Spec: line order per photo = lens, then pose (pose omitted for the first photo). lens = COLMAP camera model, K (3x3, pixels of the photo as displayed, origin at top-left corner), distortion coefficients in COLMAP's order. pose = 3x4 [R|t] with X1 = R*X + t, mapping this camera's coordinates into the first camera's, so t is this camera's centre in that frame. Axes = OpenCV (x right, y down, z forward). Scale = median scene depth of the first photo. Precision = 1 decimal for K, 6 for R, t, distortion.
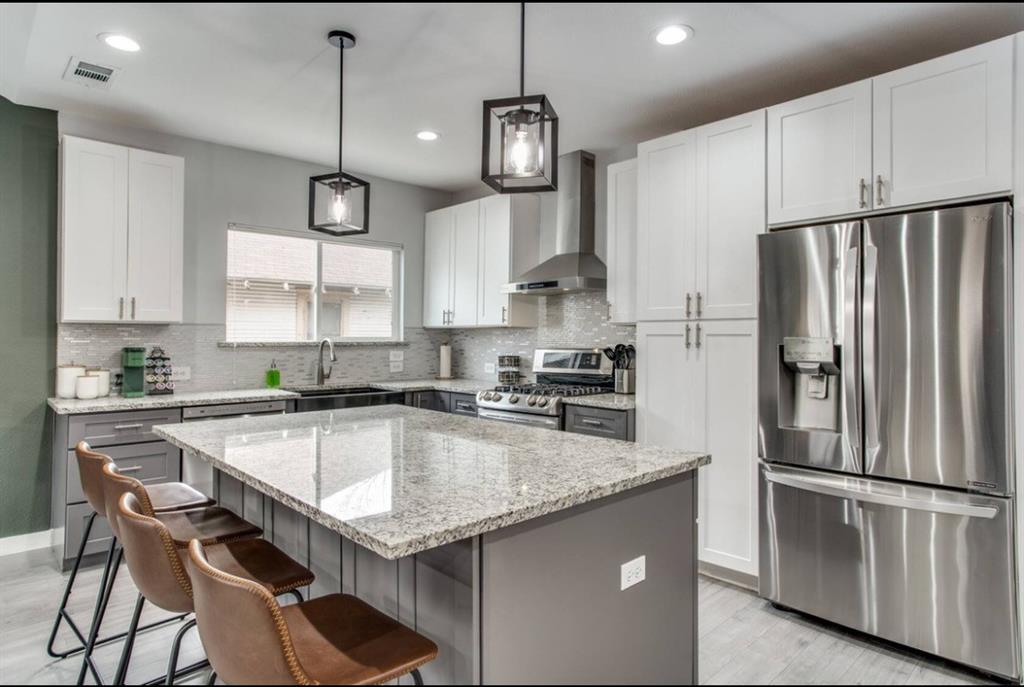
lens RADIAL K [[589.0, 0, 514.9], [0, 589.0, 323.5], [0, 0, 1]] dist [-0.021482, -0.000038]
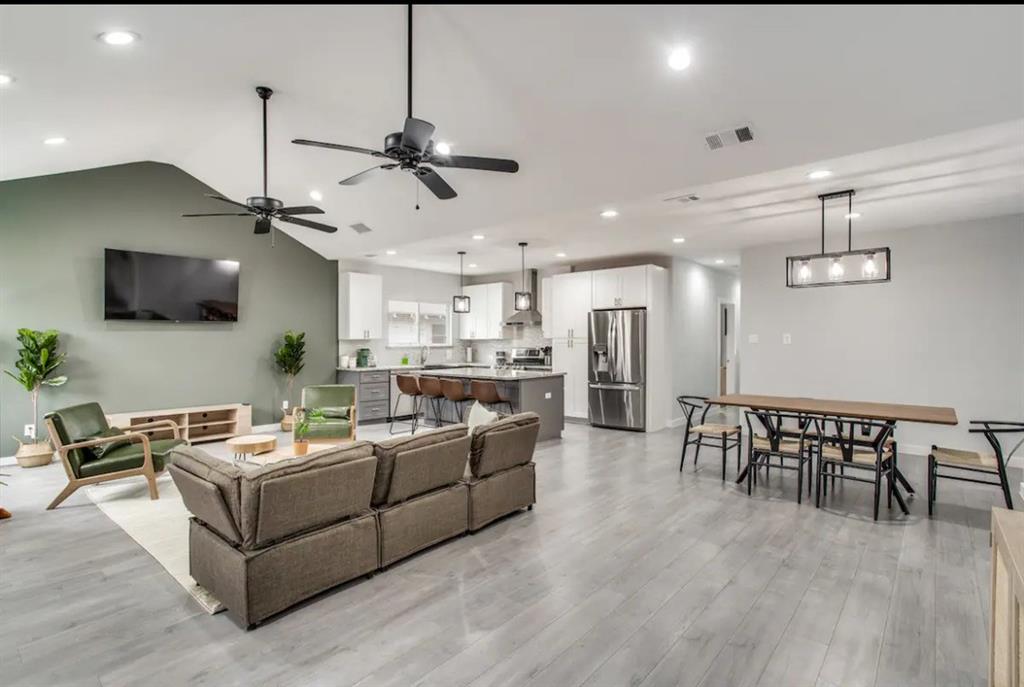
lens RADIAL K [[508.9, 0, 512.1], [0, 508.9, 344.9], [0, 0, 1]] dist [0.017466, 0.002794]
pose [[0.994780, -0.005084, 0.101917, -0.195533], [0.001859, 0.999495, 0.031716, -0.041036], [-0.102027, -0.031361, 0.994287, -1.173470]]
